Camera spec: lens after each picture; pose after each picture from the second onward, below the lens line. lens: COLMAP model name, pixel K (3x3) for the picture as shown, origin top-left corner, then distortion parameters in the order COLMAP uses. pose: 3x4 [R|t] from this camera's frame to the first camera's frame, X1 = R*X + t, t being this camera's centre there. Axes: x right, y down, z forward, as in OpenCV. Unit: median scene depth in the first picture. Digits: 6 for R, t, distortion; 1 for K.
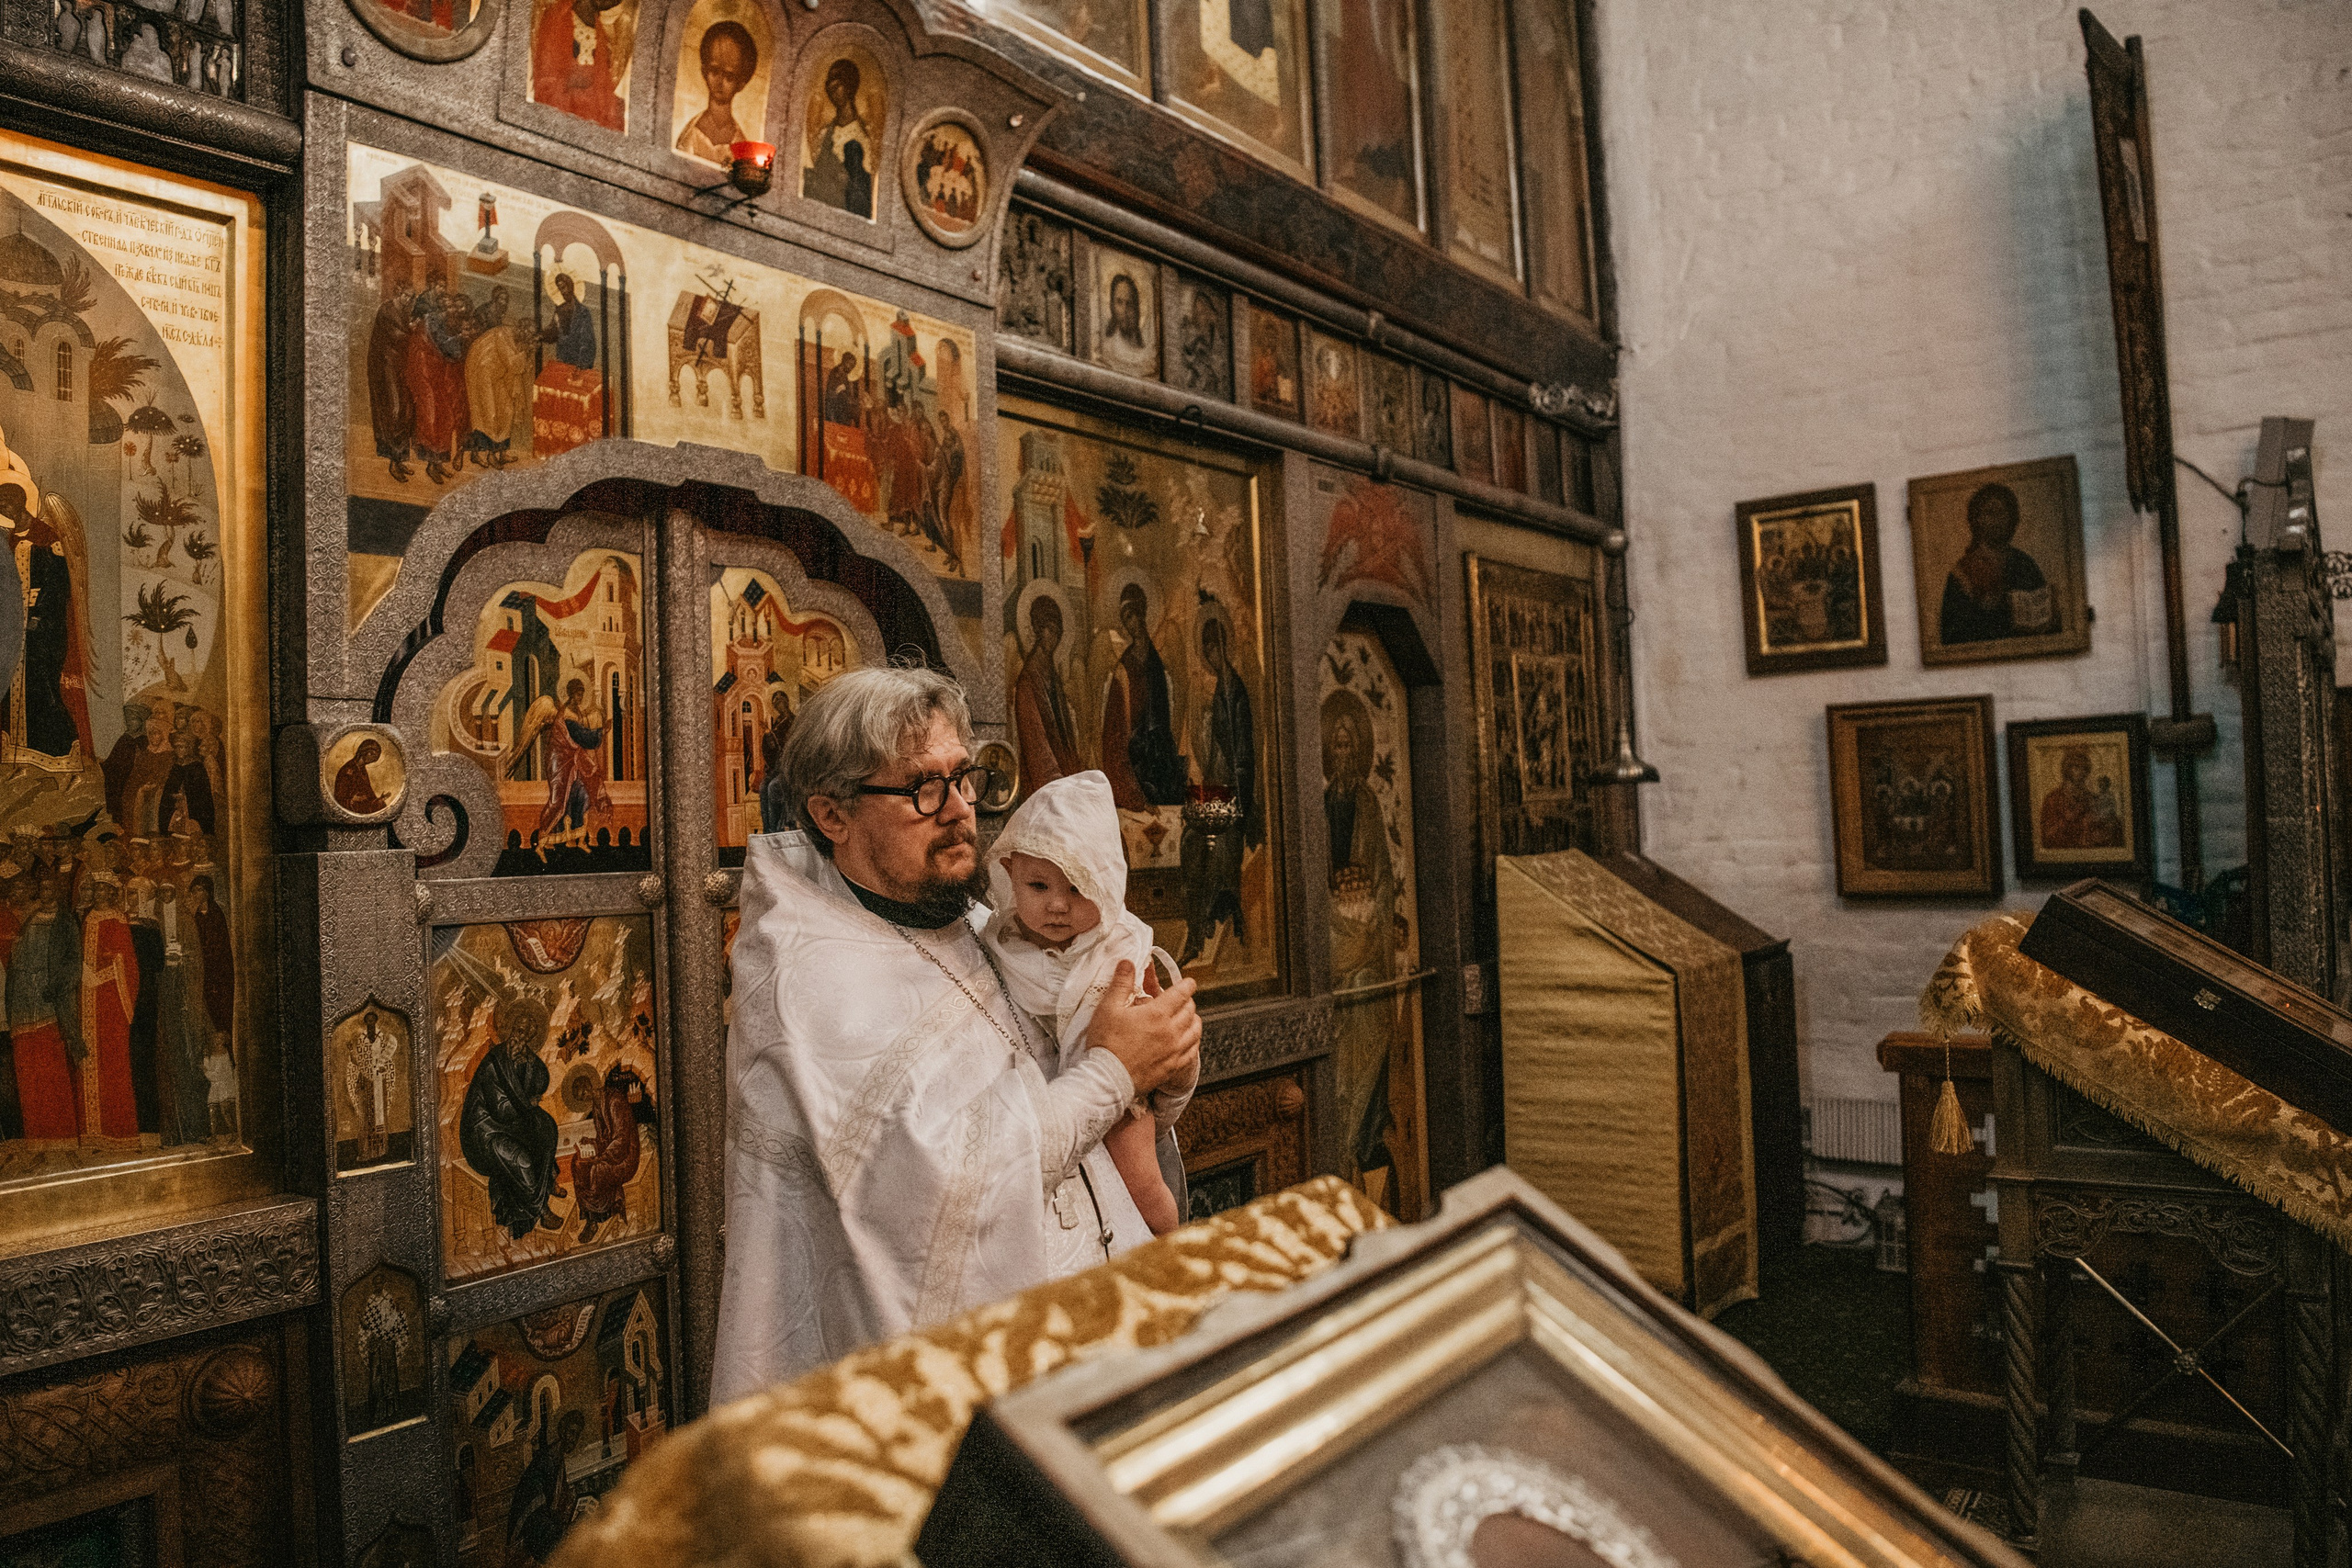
lens RADIAL K [[1730.3, 0, 1166.2], [0, 1730.3, 779.9], [0, 0, 1]] dist [-0.072494, 0.021307]
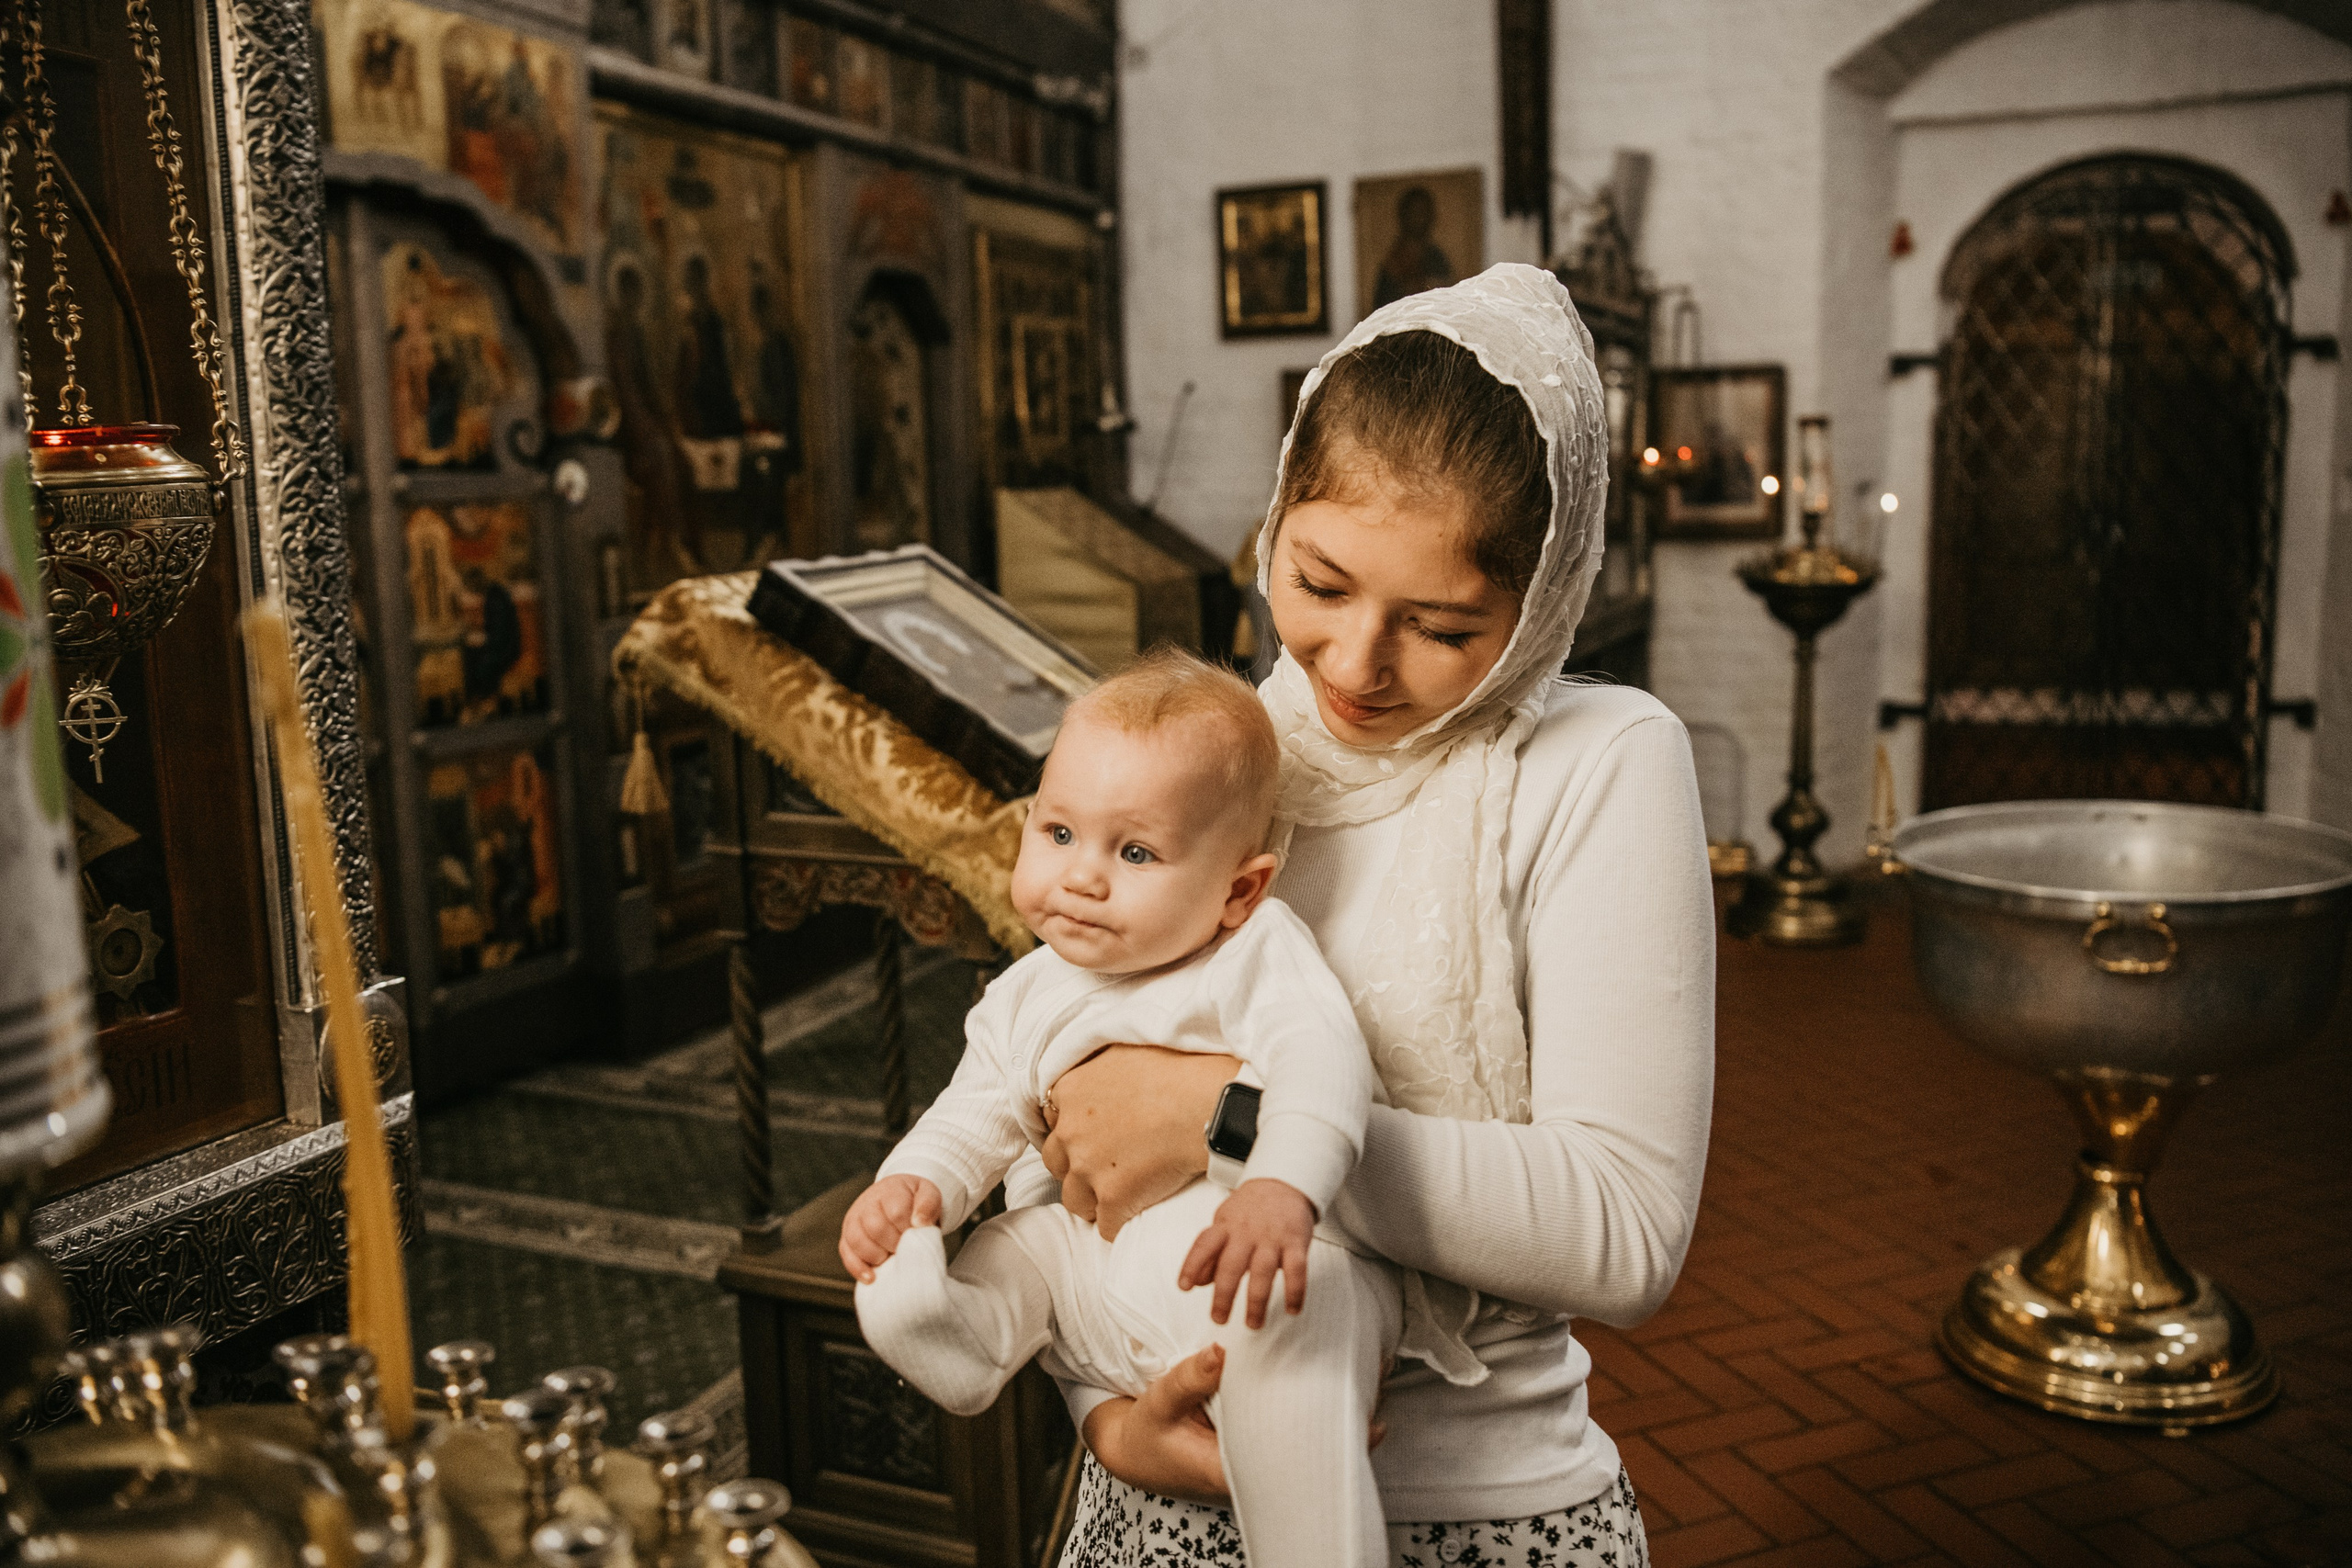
lens RADIAL K [[2090.8, 0, 1237.5], [0, 2090.8, 792.8], [0, 0, 1]] dist [-0.036644, 0.035514]
pose [[0.962786, -0.021410, 0.269417, -0.054403], [-0.023943, 0.986181, 0.163933, 0.011860], [-0.269204, -0.164283, 0.948968, -0.564313]]
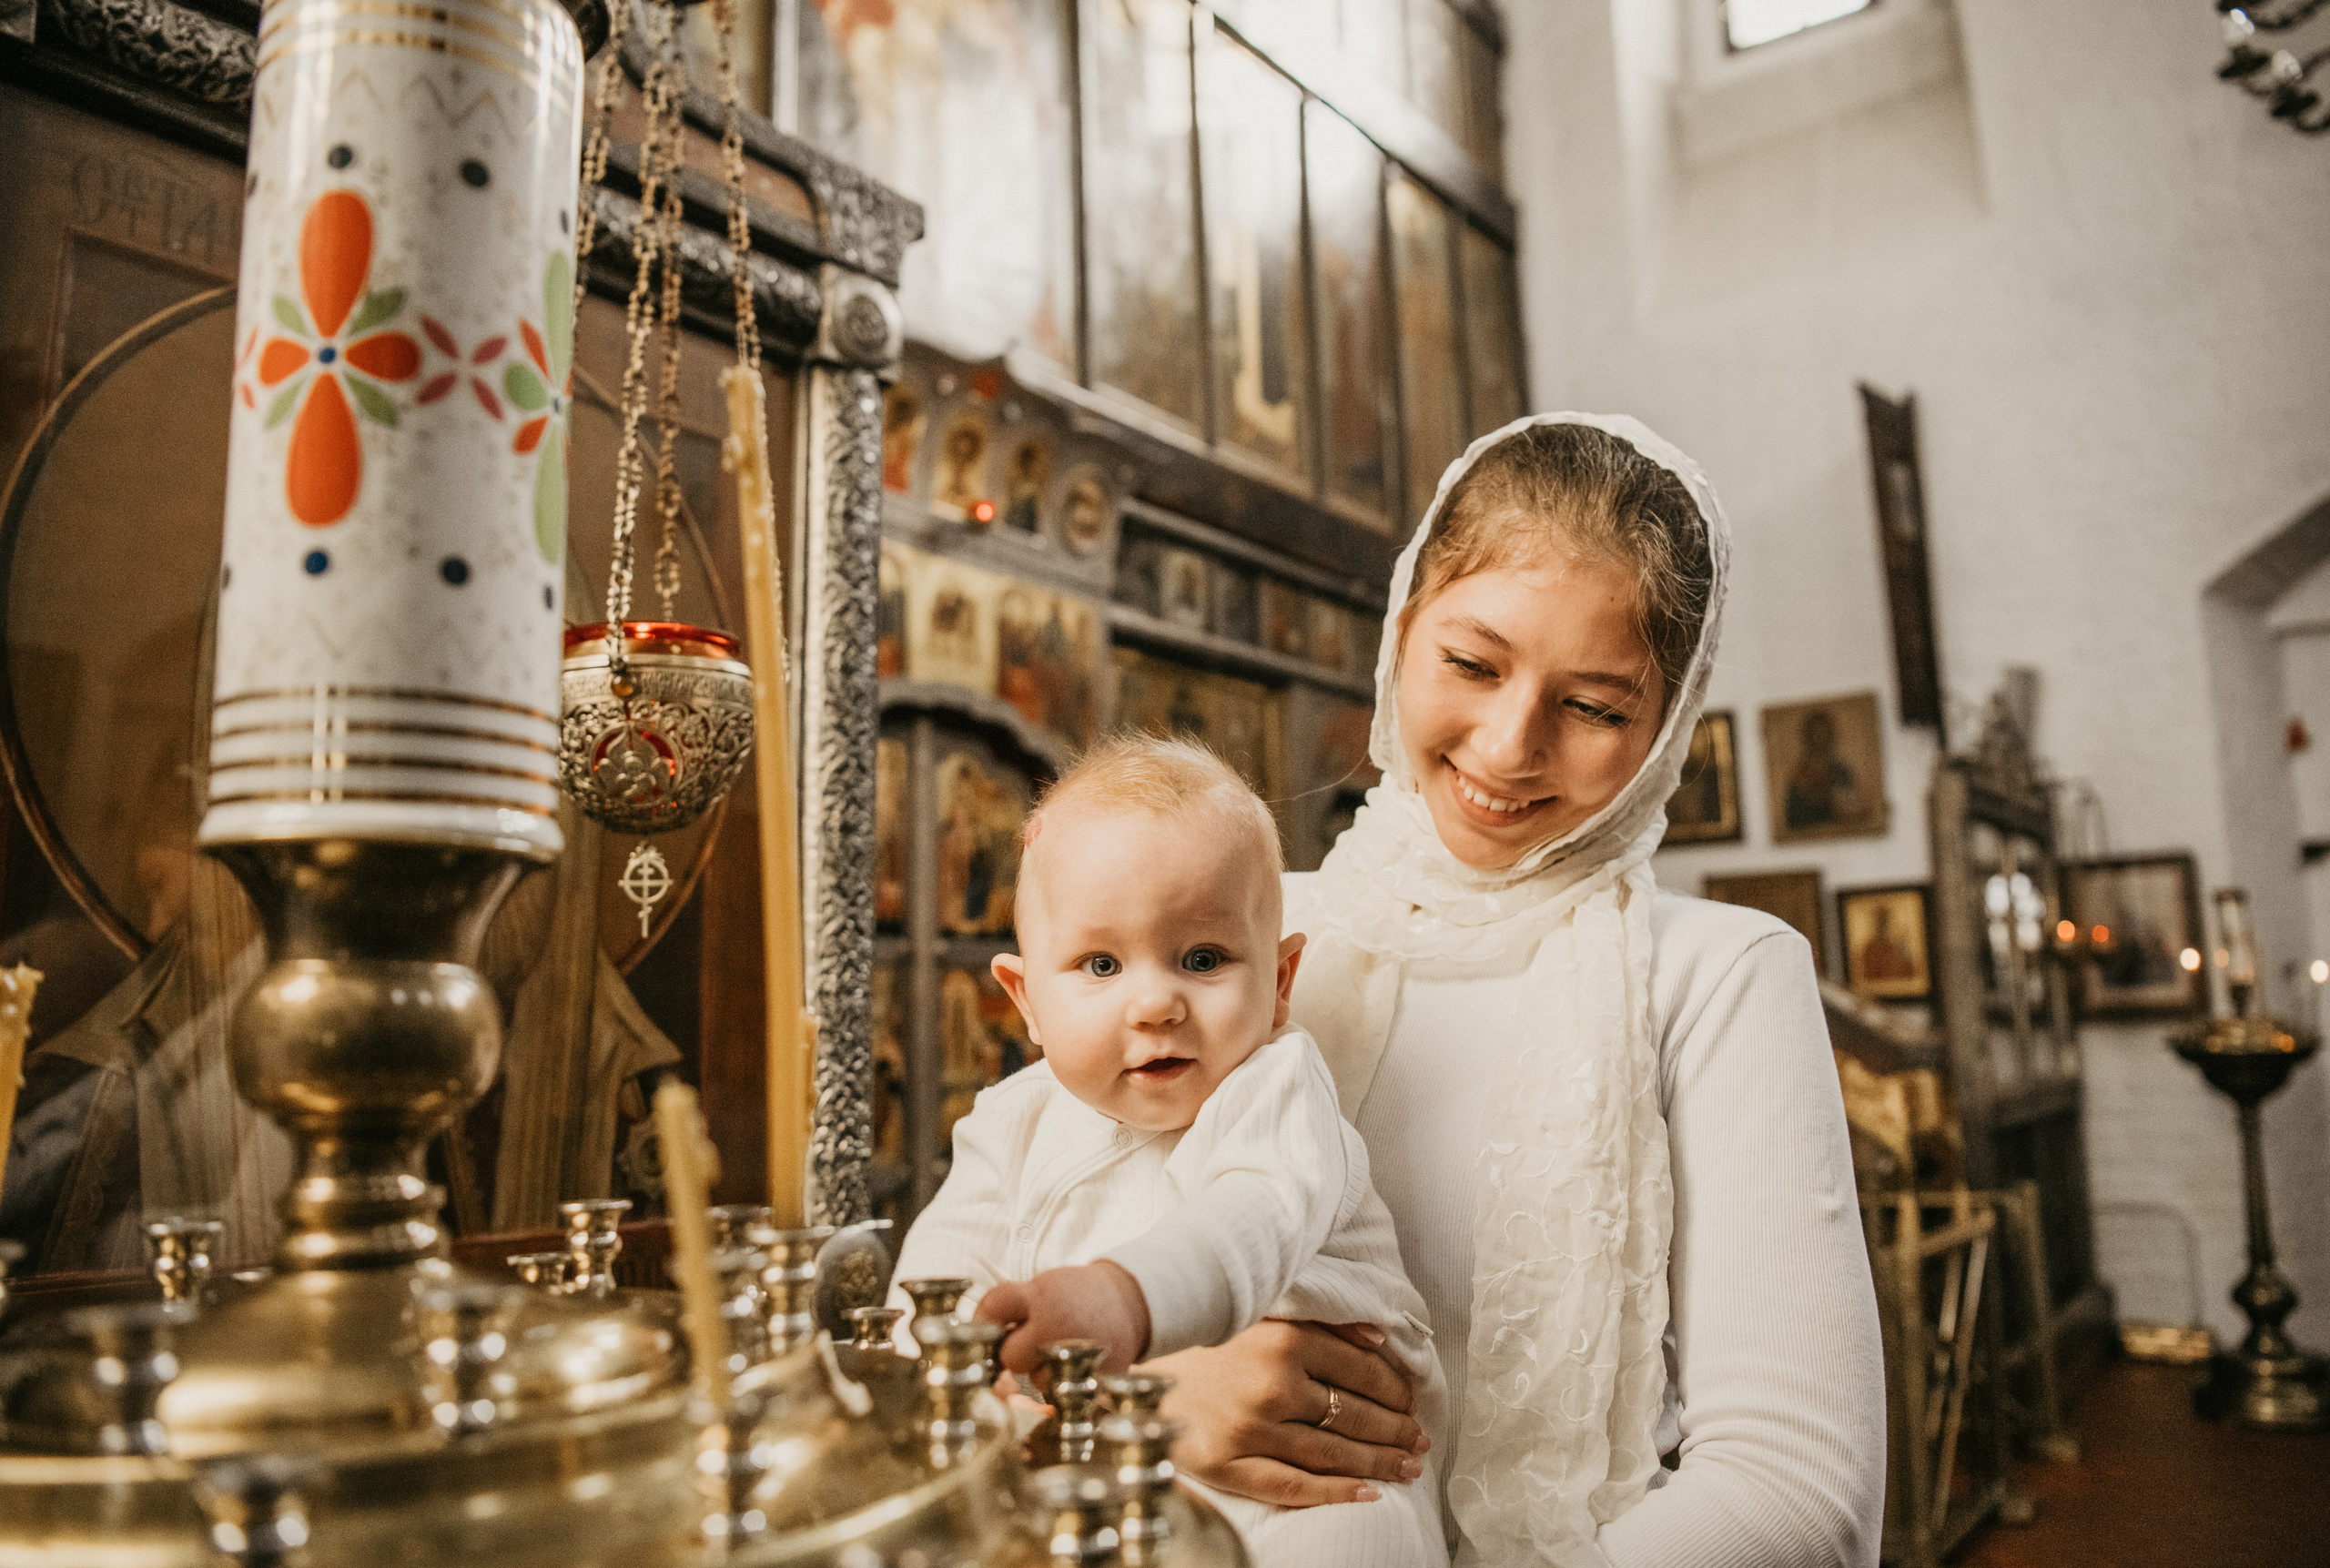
lens RADIAL K [[1843.9, 0, 1197.5], [0, 1843.9, 729.0], [0, 0, 1]] dist [-0.059314, 0.025930]
pose [[0.999507, 0.021365, 0.022989, -0.047981], [-0.017894, 0.989734, -0.141794, 0.070651], [-0.025782, 0.141312, 0.989629, -0.543734]]
